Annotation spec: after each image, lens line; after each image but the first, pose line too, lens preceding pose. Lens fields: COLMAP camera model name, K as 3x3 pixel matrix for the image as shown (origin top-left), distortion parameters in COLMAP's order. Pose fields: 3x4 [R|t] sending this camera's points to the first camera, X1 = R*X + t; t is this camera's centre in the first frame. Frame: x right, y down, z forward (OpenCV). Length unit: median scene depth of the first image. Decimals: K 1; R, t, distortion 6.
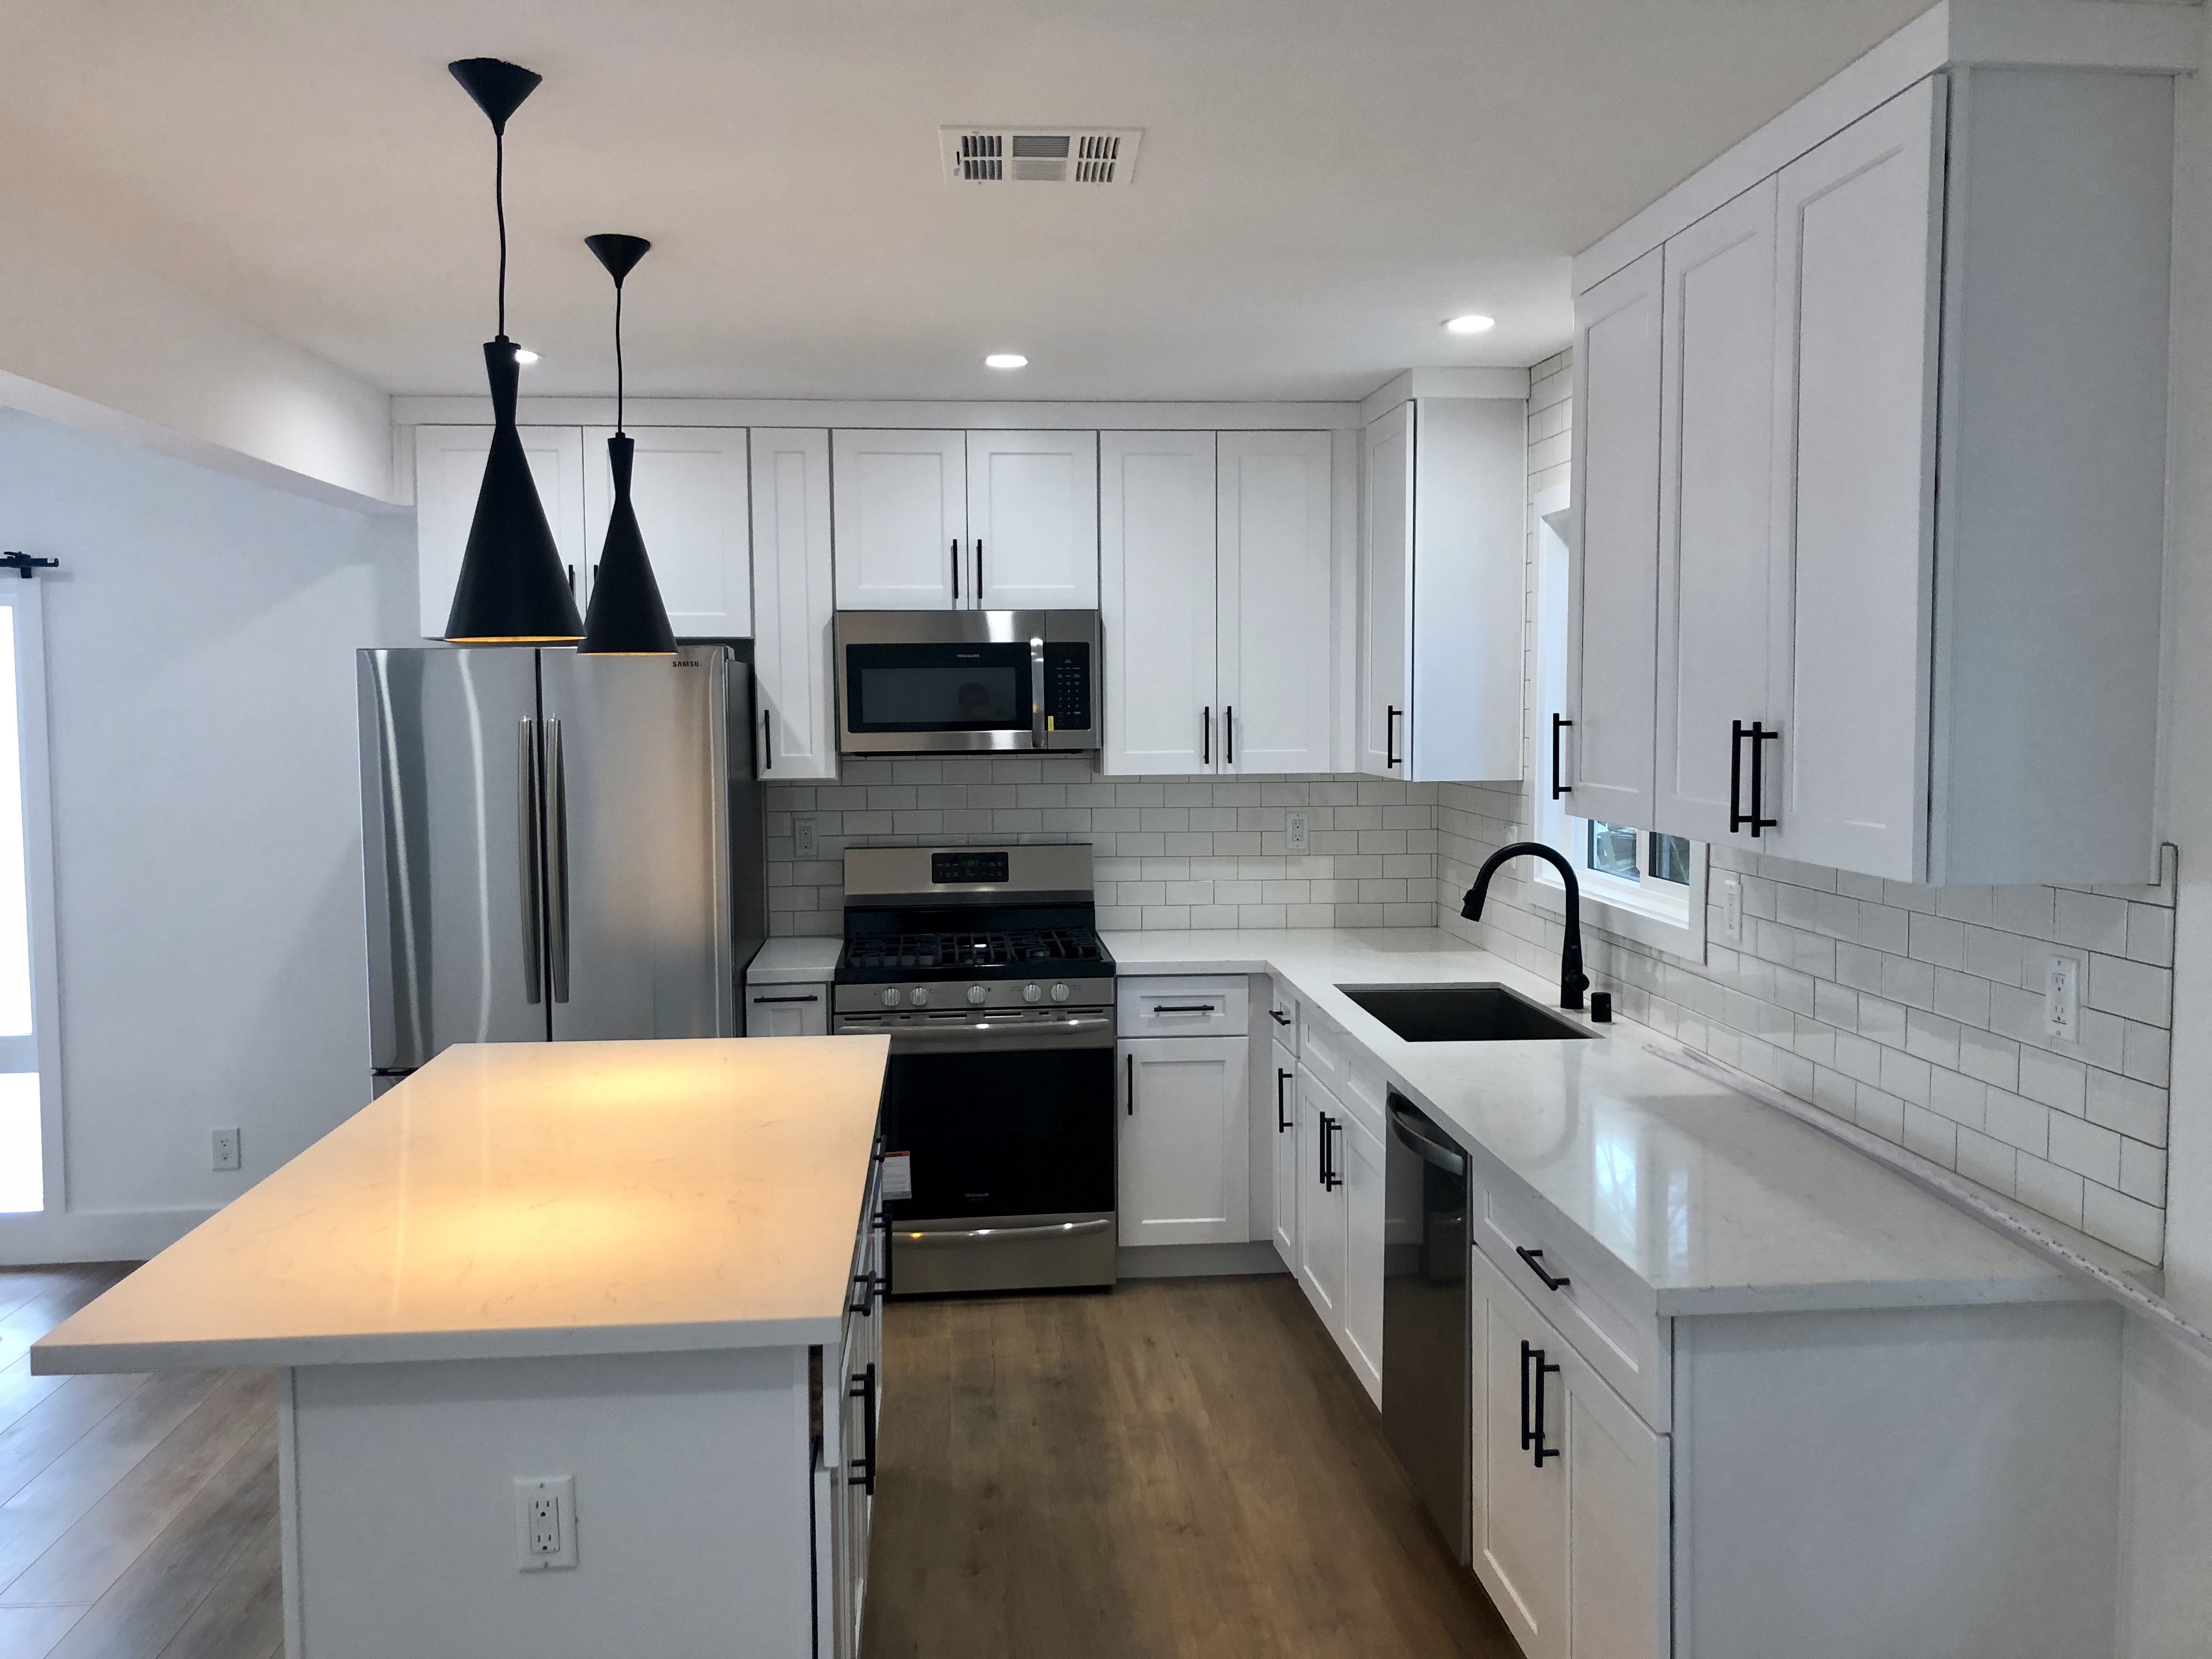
lens RADIAL K [[1791.4, 0, 1106.0], [0, 1791.4, 829.5], [0, 0, 1]] dist [0.000219, -0.000186]
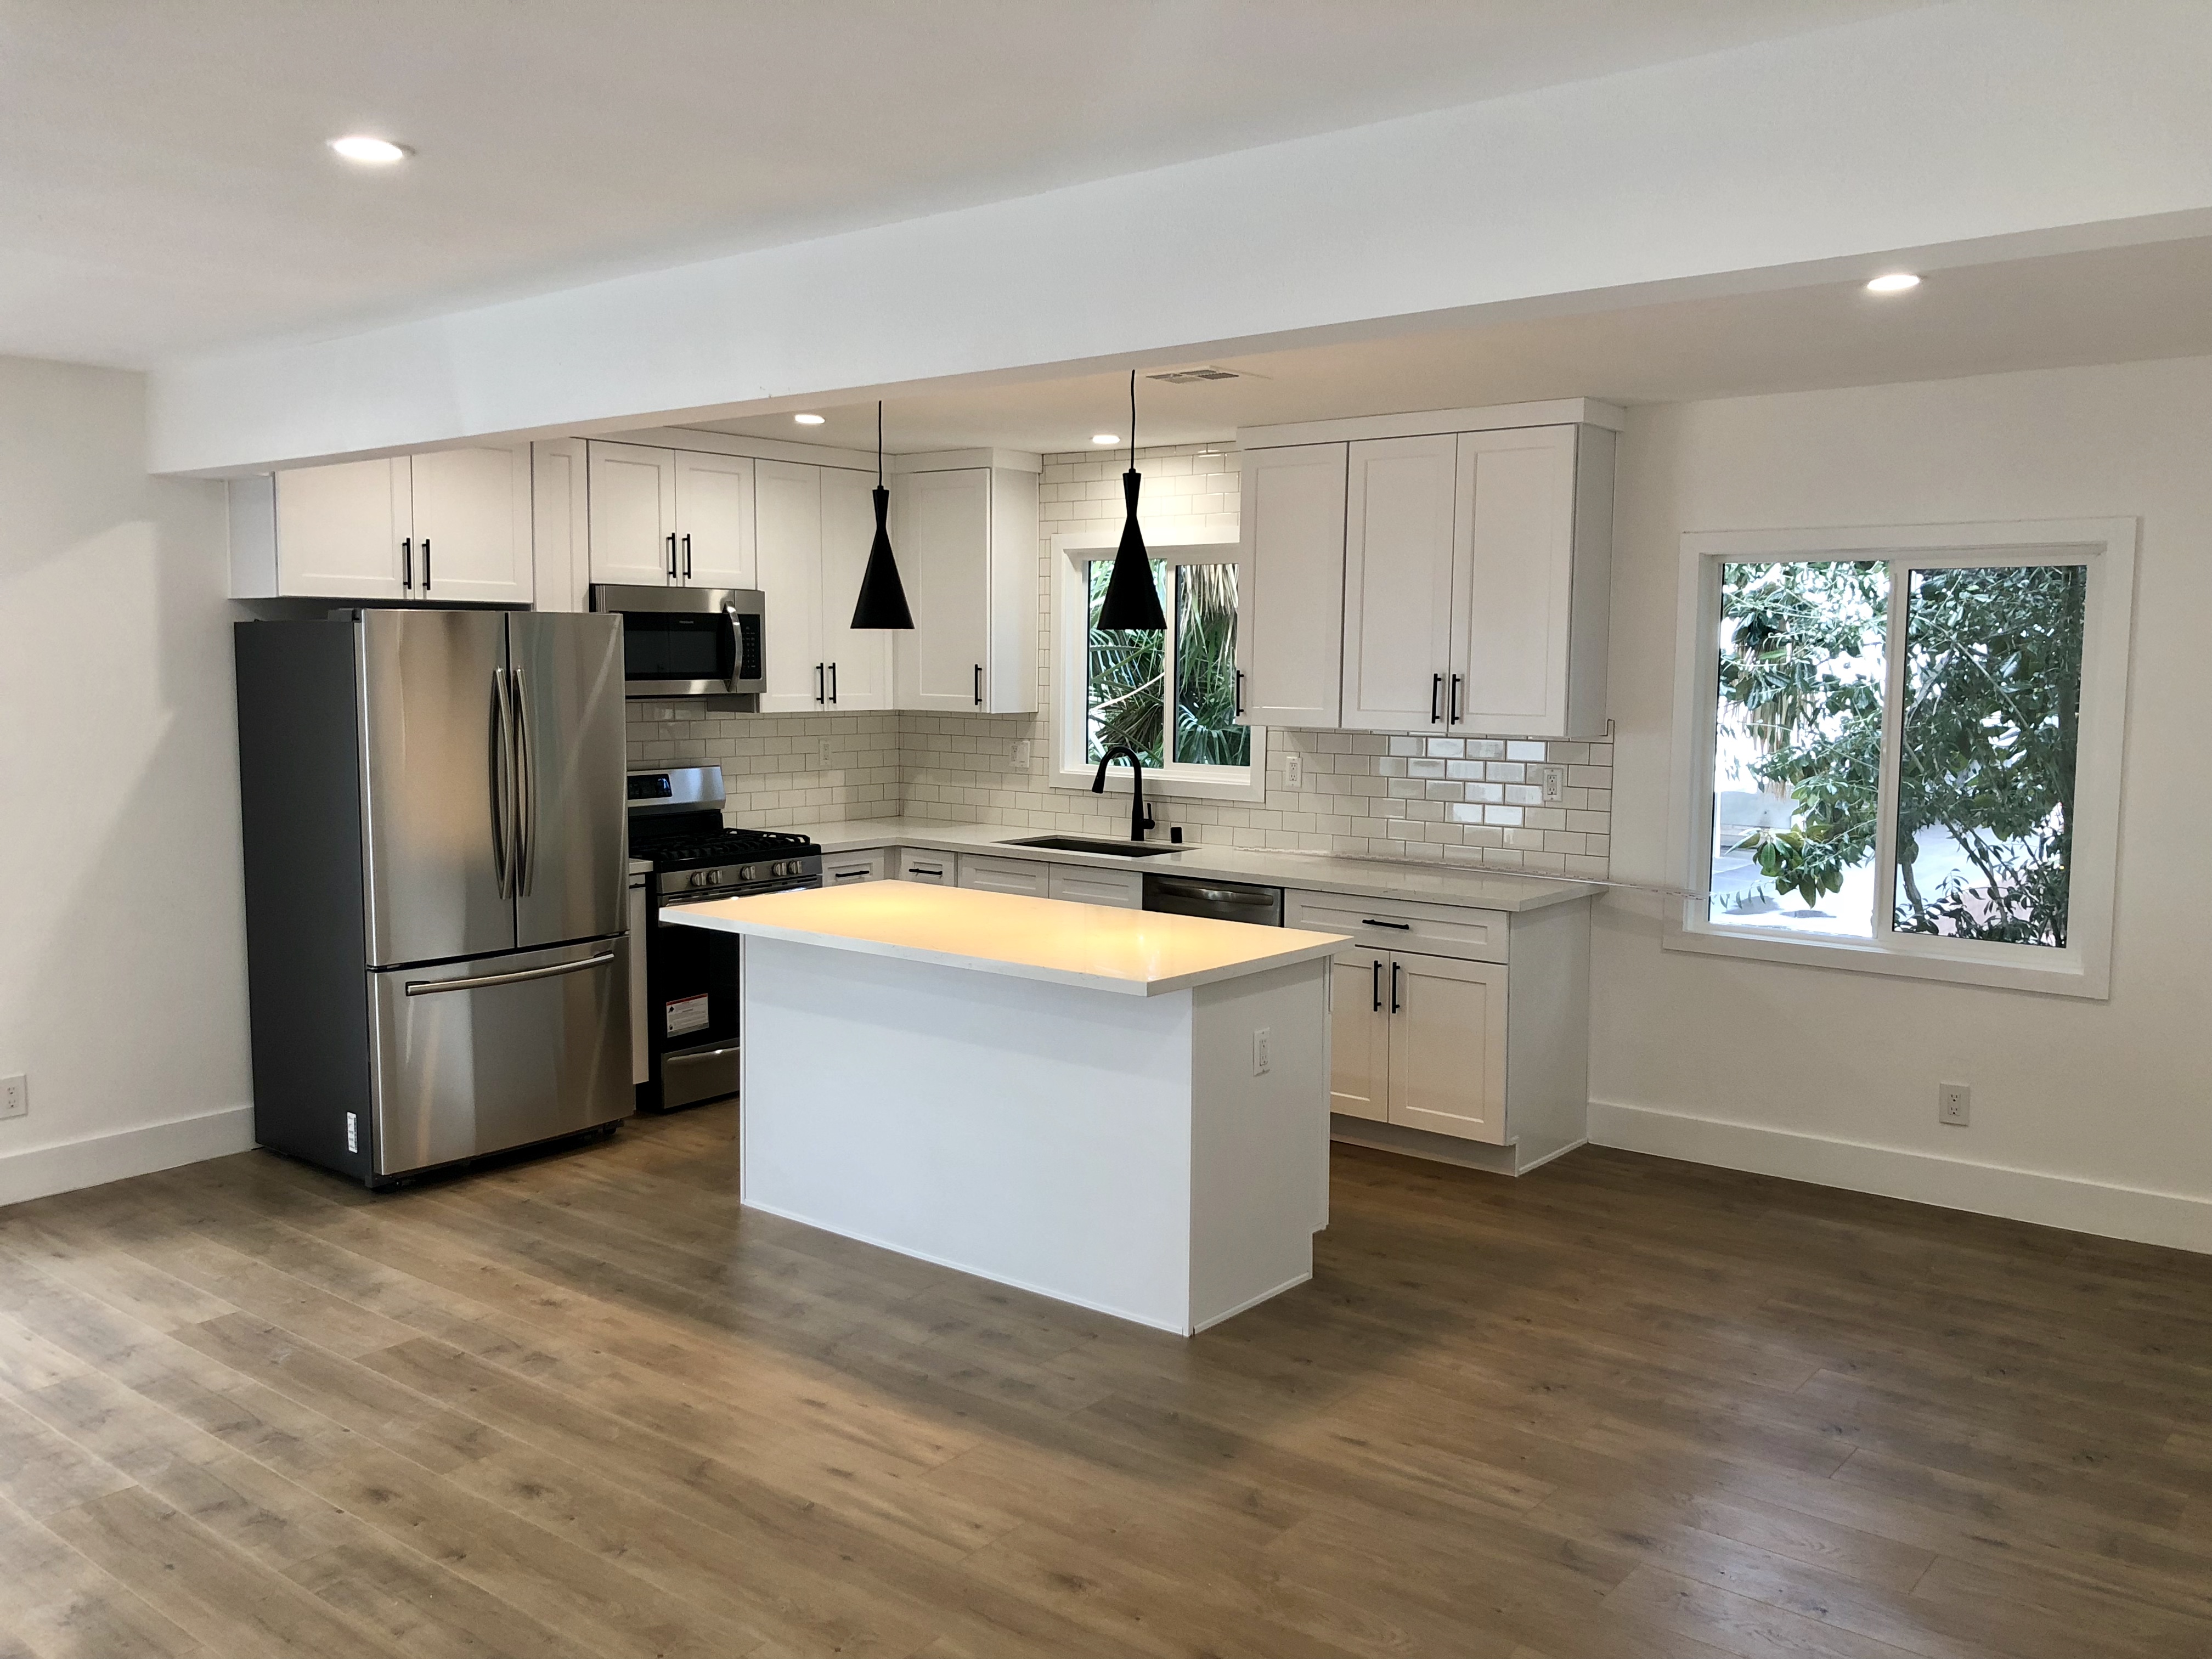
lens RADIAL K [[1801.7, 0, 1106.0], [0, 1801.7, 829.5], [0, 0, 1]] dist [0.106708, -0.121319]
pose [[0.693696, -0.058878, 0.717857, -0.827742], [0.041469, 0.998265, 0.041803, 0.011937], [-0.719073, 0.000770, 0.694934, -0.149476]]
